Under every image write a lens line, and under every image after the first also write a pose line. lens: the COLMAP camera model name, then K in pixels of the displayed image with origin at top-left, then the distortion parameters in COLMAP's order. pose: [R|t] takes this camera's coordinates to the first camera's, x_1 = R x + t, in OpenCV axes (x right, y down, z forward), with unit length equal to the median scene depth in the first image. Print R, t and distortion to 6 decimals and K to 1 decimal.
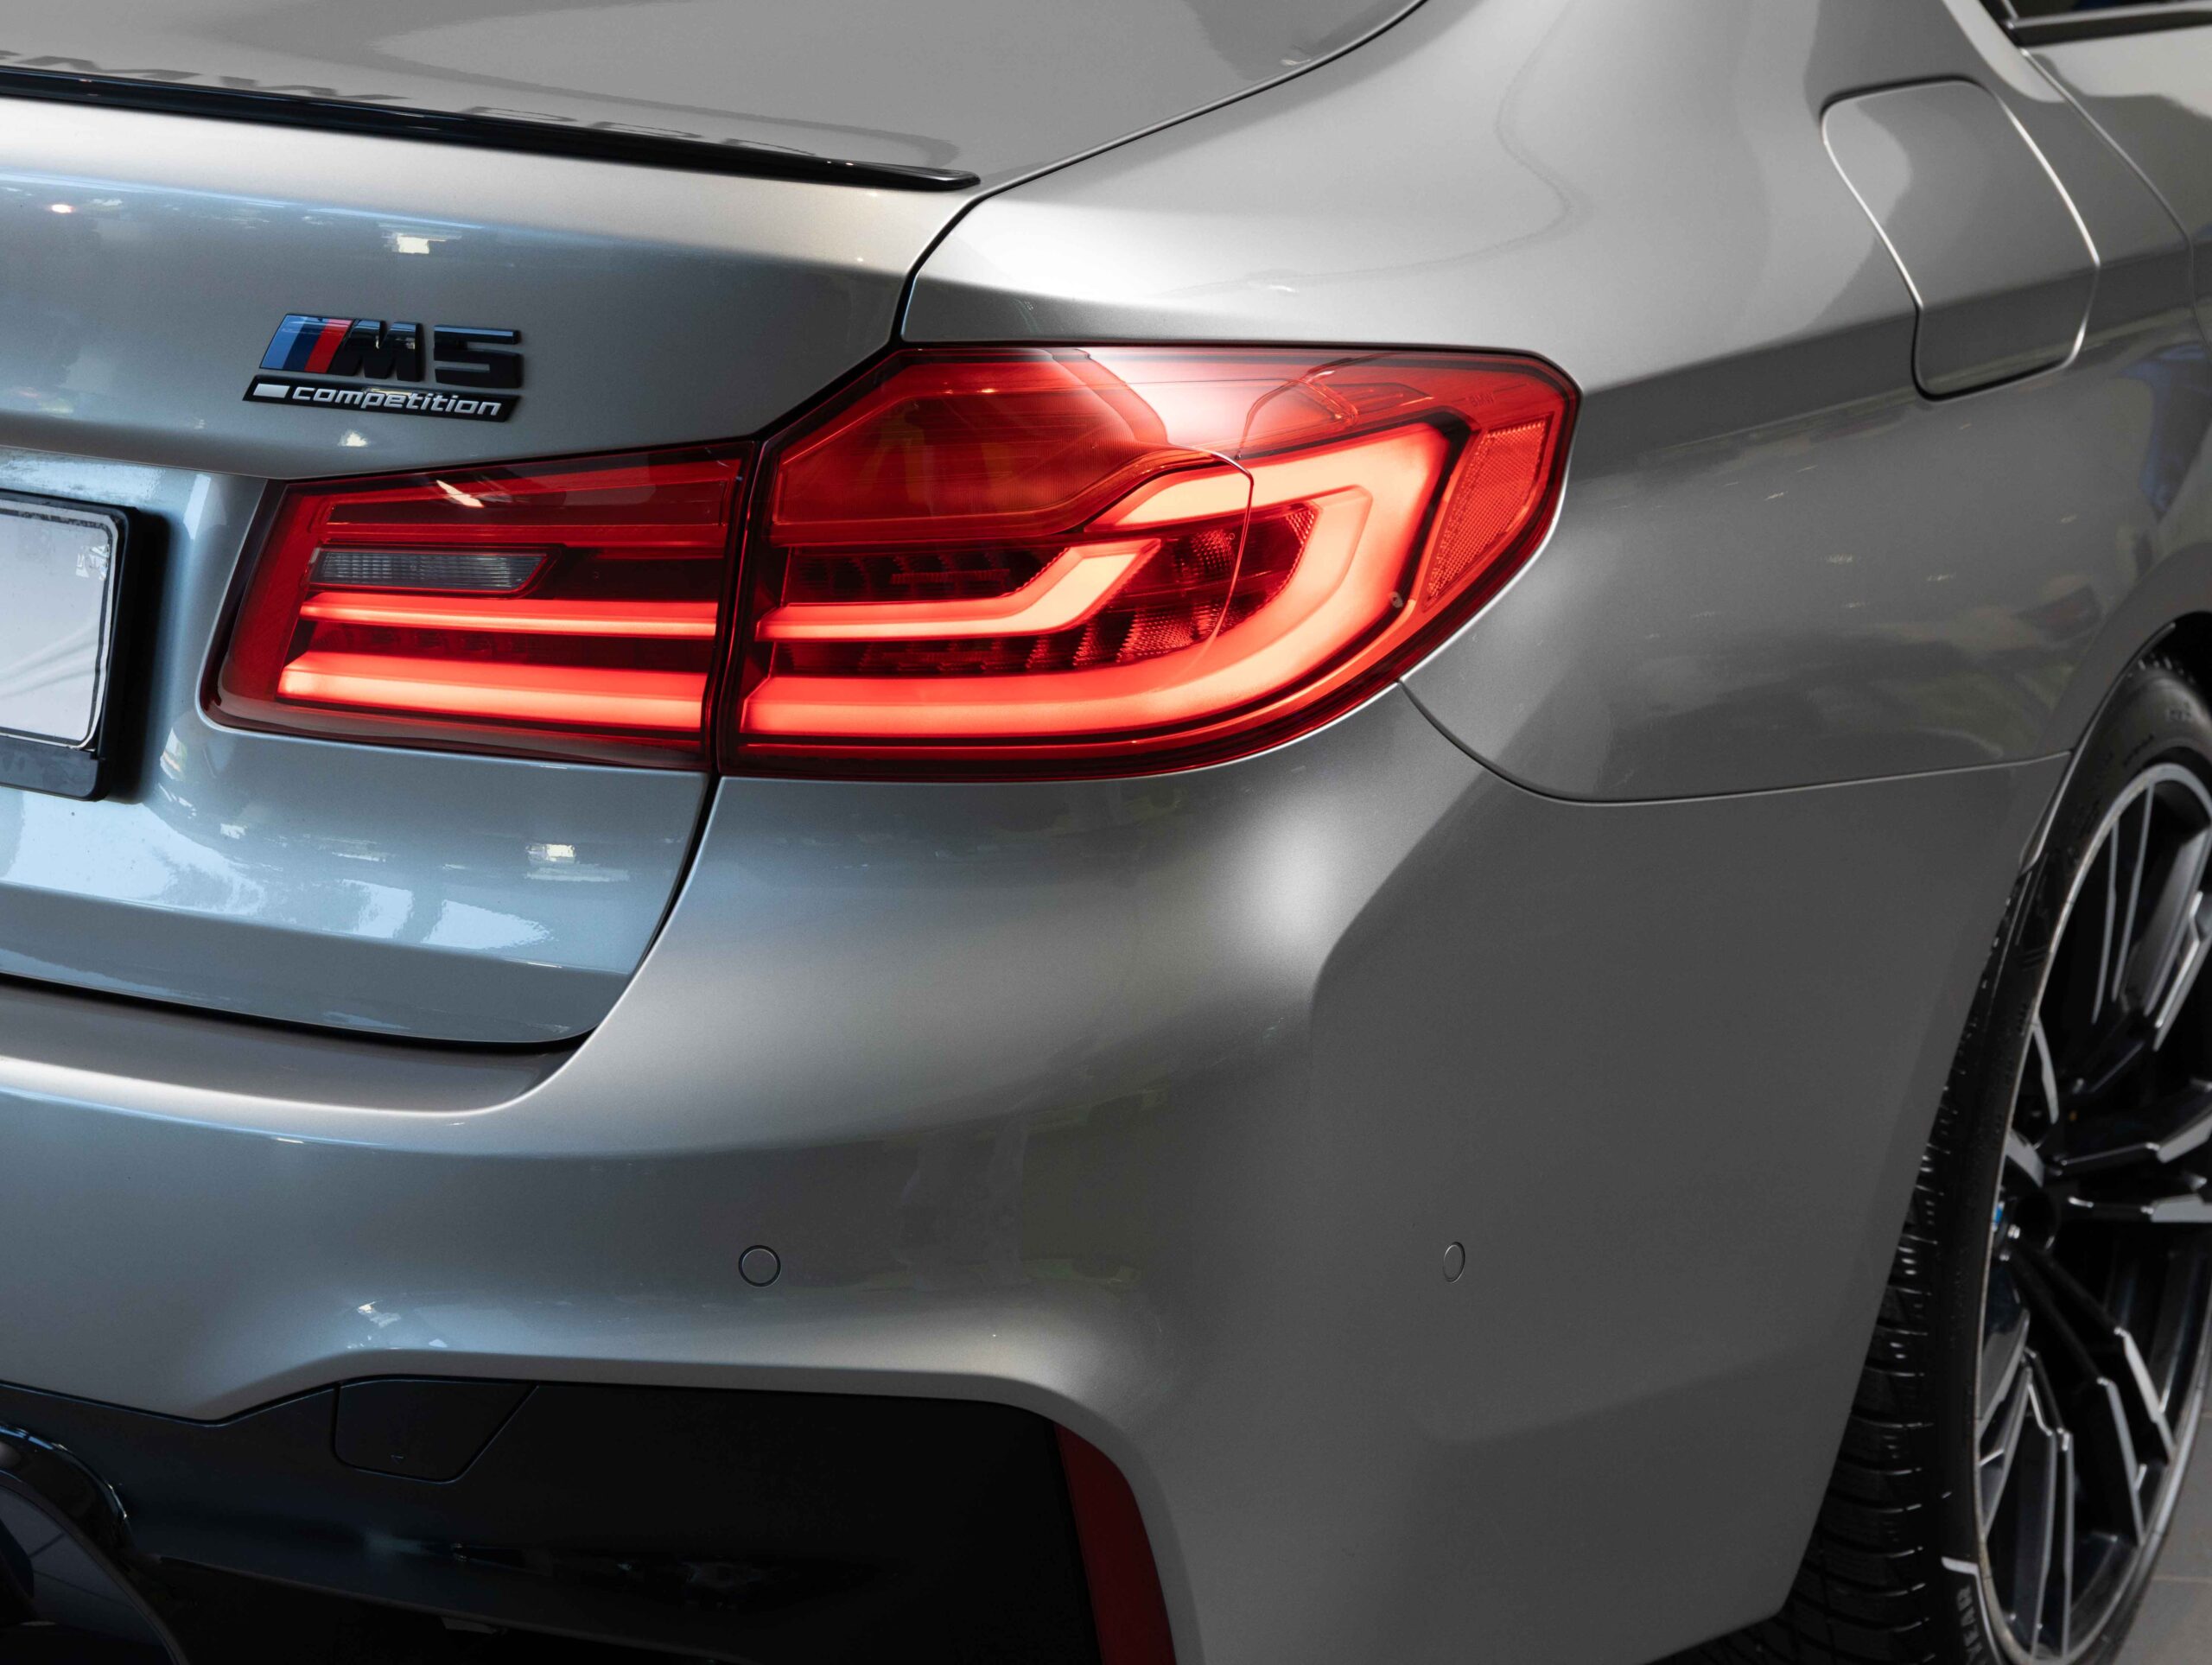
lens RADIAL K [[4626.7, 0, 1106.5], [0, 4626.7, 768.4], [0, 0, 1]] dist [-0.065836, 0.001767]
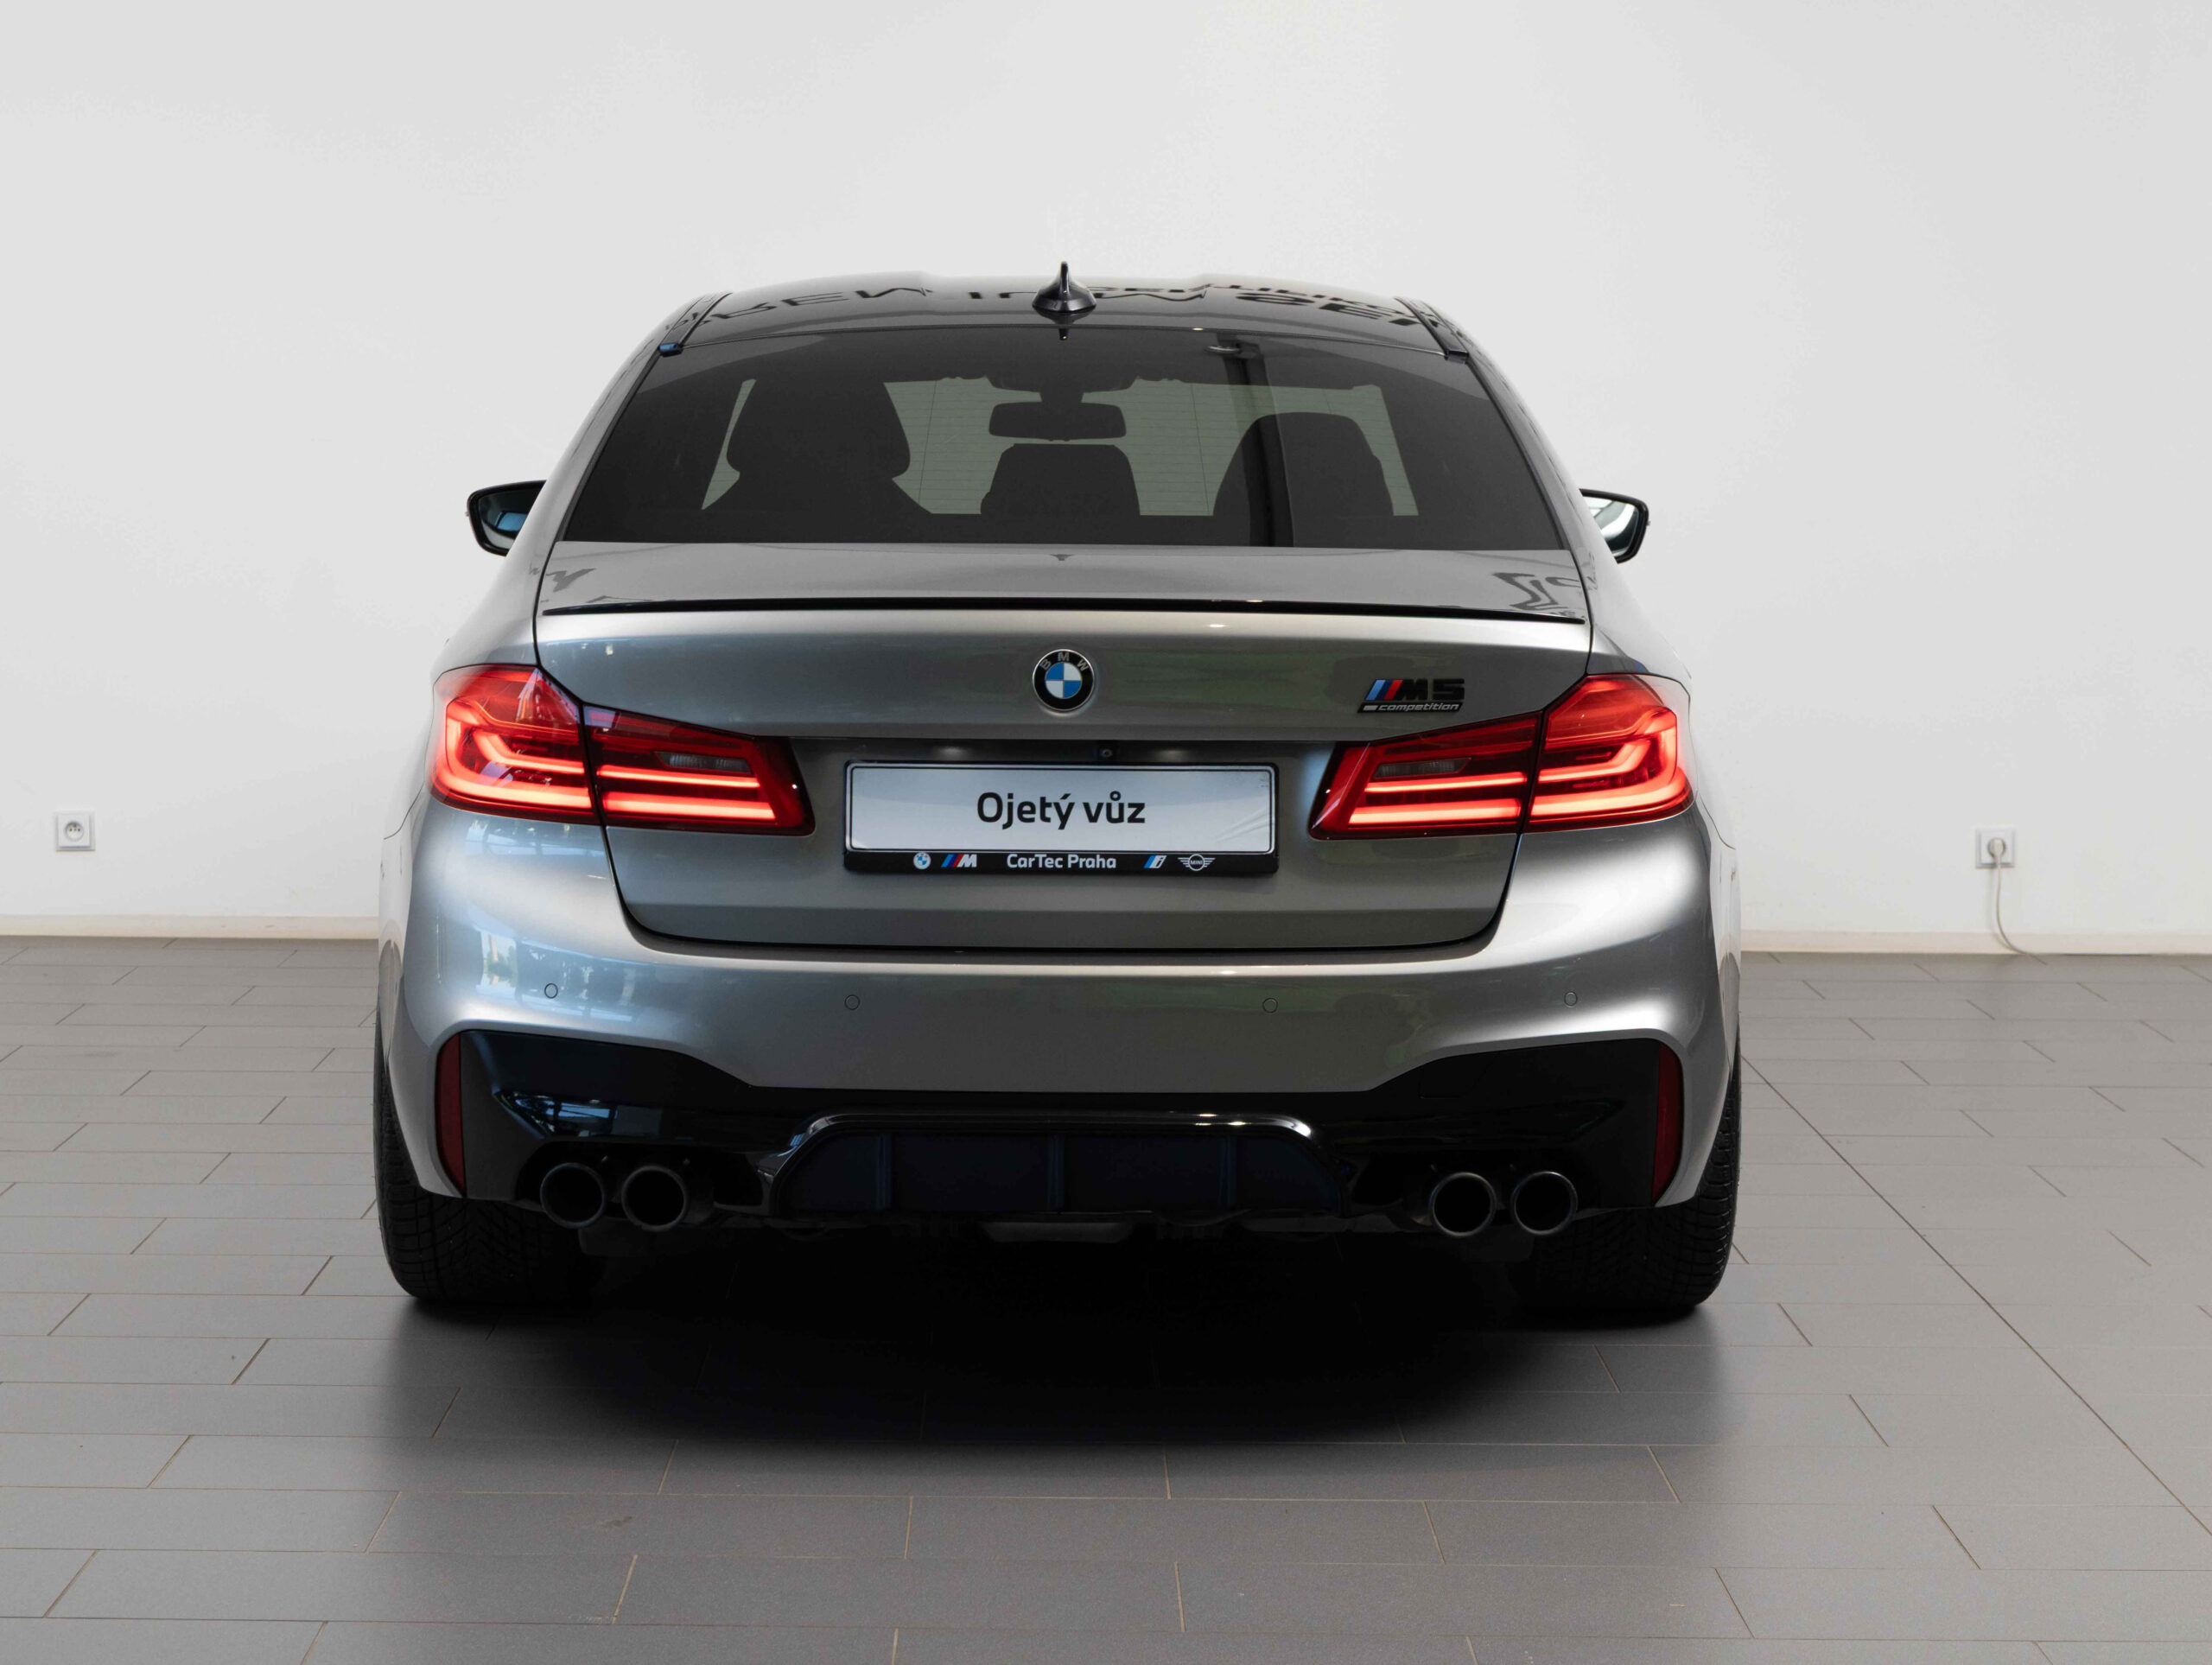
lens RADIAL K [[4626.7, 0, 1106.5], [0, 4626.7, 768.4], [0, 0, 1]] dist [-0.065836, 0.001767]
pose [[0.869891, -0.060499, 0.489519, -1.657422], [0.134968, 0.983767, -0.118260, 0.257961], [-0.474418, 0.168942, 0.863936, -1.307131]]
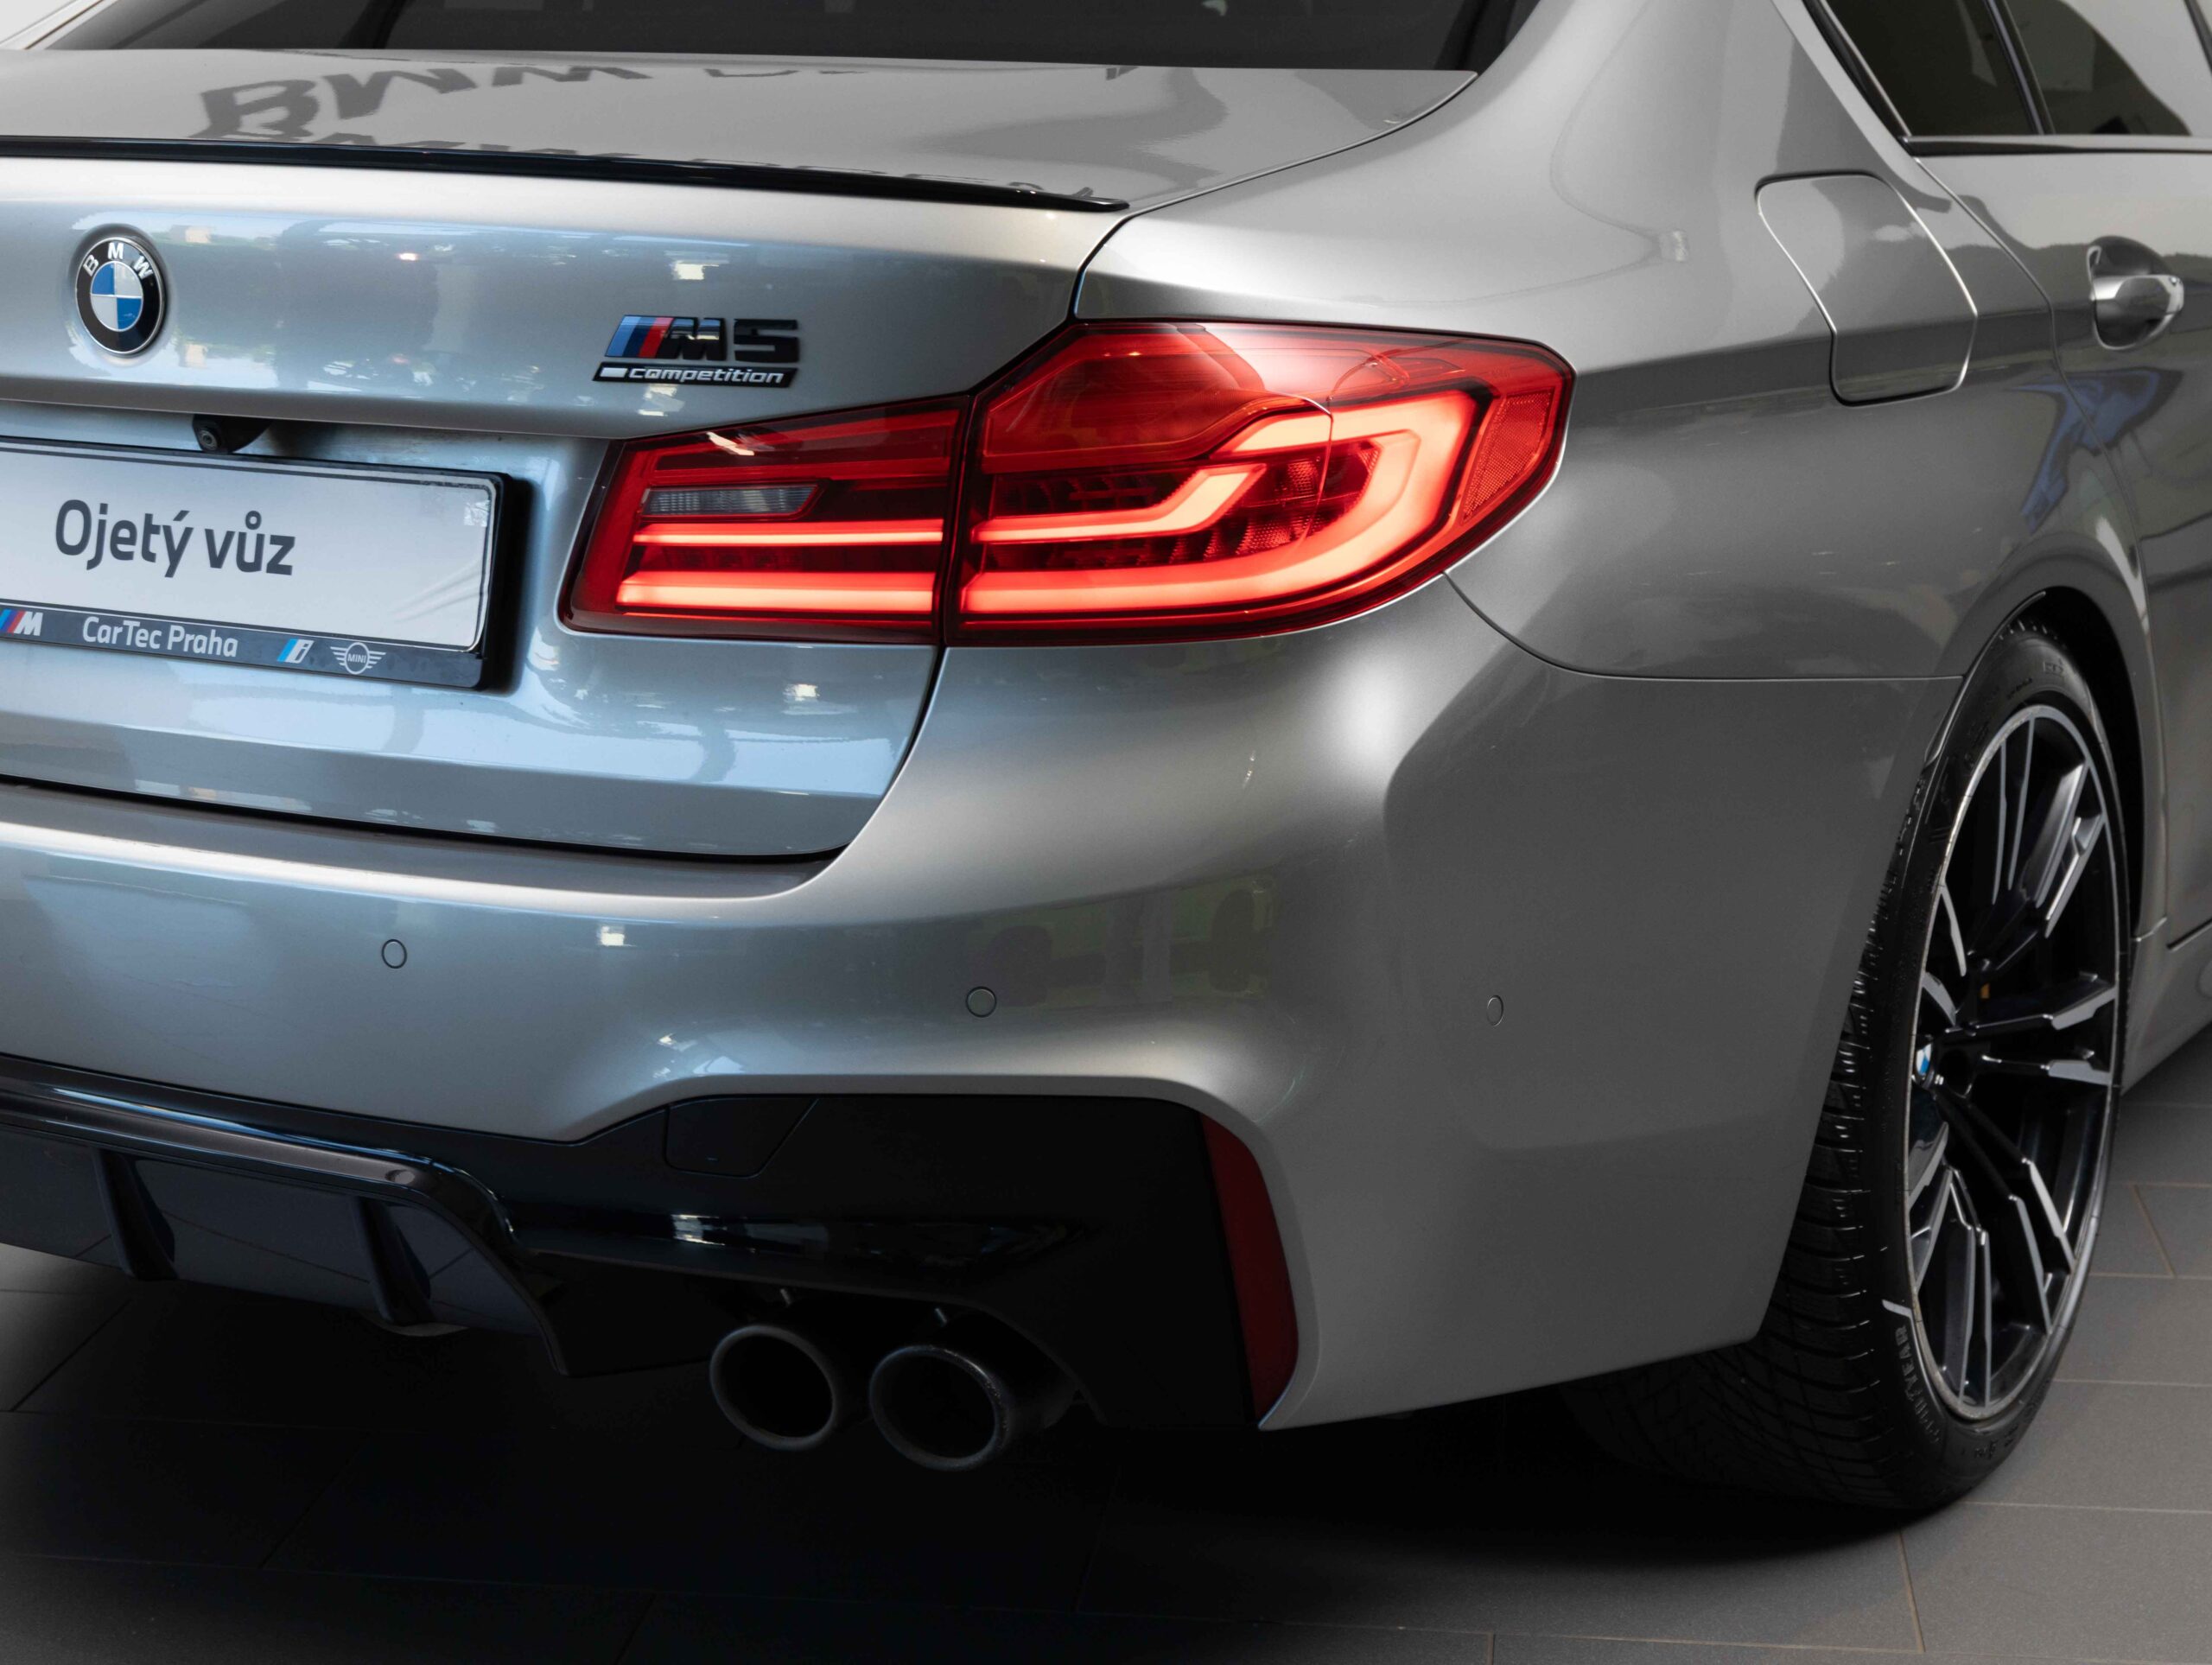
lens RADIAL K [[4102.9, 0, 1100.4], [0, 4102.9, 757.8], [0, 0, 1]] dist [-0.065059, -0.123465]
pose [[0.999538, -0.018949, -0.023750, -0.009756], [0.017460, 0.997960, -0.061407, 0.107100], [0.024865, 0.060964, 0.997830, -0.197839]]
